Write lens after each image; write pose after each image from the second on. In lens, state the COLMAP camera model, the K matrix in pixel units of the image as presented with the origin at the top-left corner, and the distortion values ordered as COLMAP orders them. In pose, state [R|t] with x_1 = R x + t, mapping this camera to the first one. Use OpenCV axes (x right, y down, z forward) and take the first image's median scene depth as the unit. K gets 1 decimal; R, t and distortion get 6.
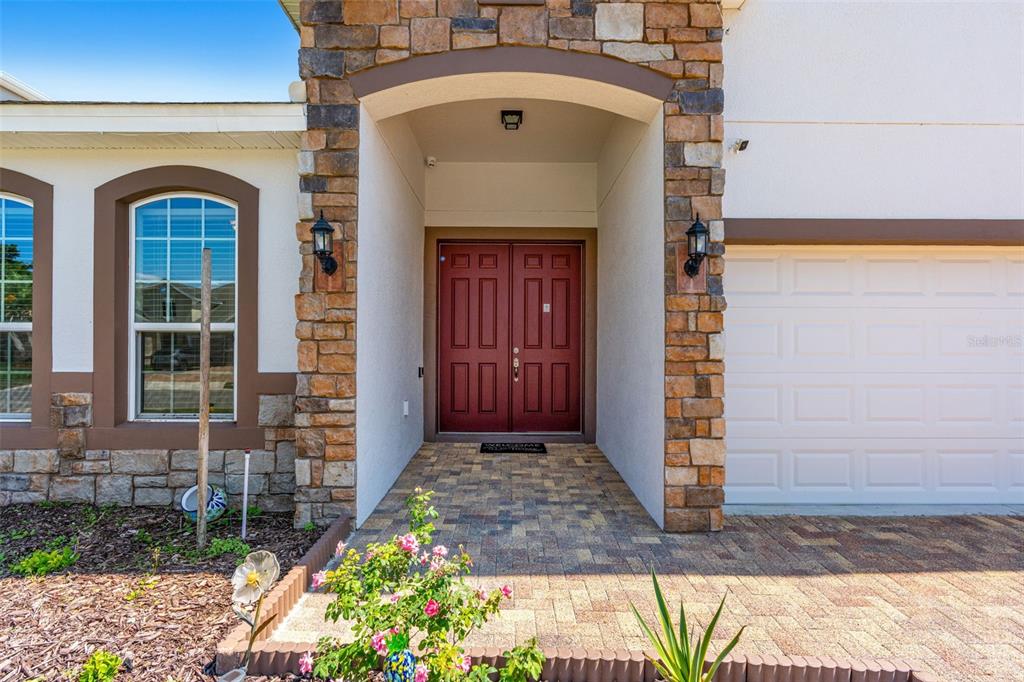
lens RADIAL K [[465.3, 0, 510.3], [0, 465.3, 344.8], [0, 0, 1]] dist [-0.000479, 0.002438]
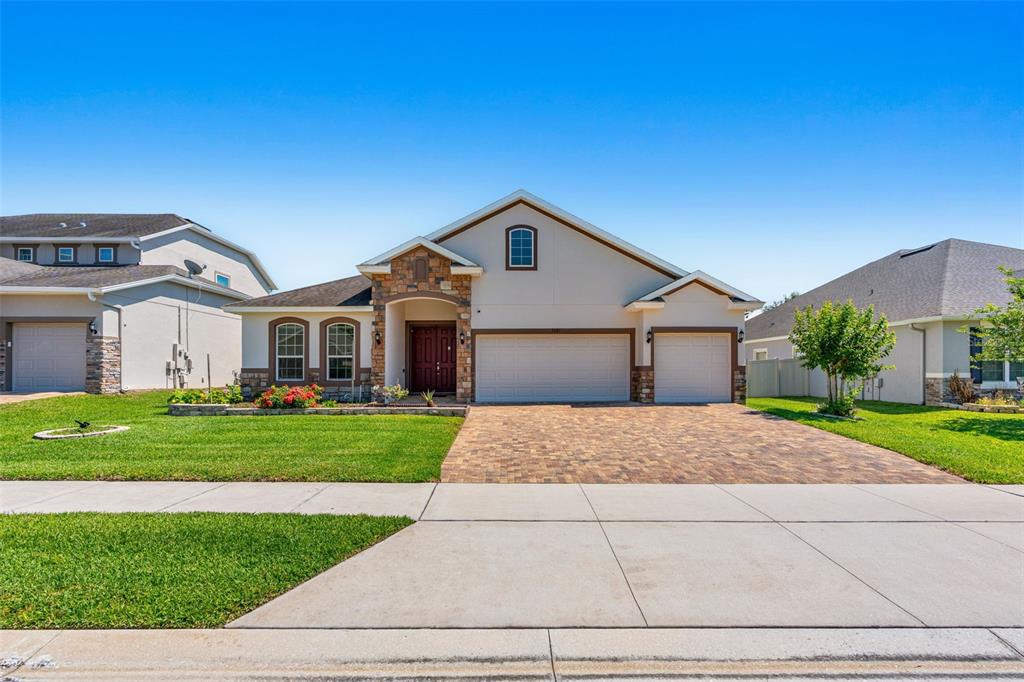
lens RADIAL K [[491.8, 0, 532.3], [0, 491.8, 365.6], [0, 0, 1]] dist [0.001198, 0.000101]
pose [[0.999877, -0.005952, 0.014501, 0.900407], [0.006033, 0.999966, -0.005557, 0.075169], [-0.014467, 0.005643, 0.999879, -3.332610]]
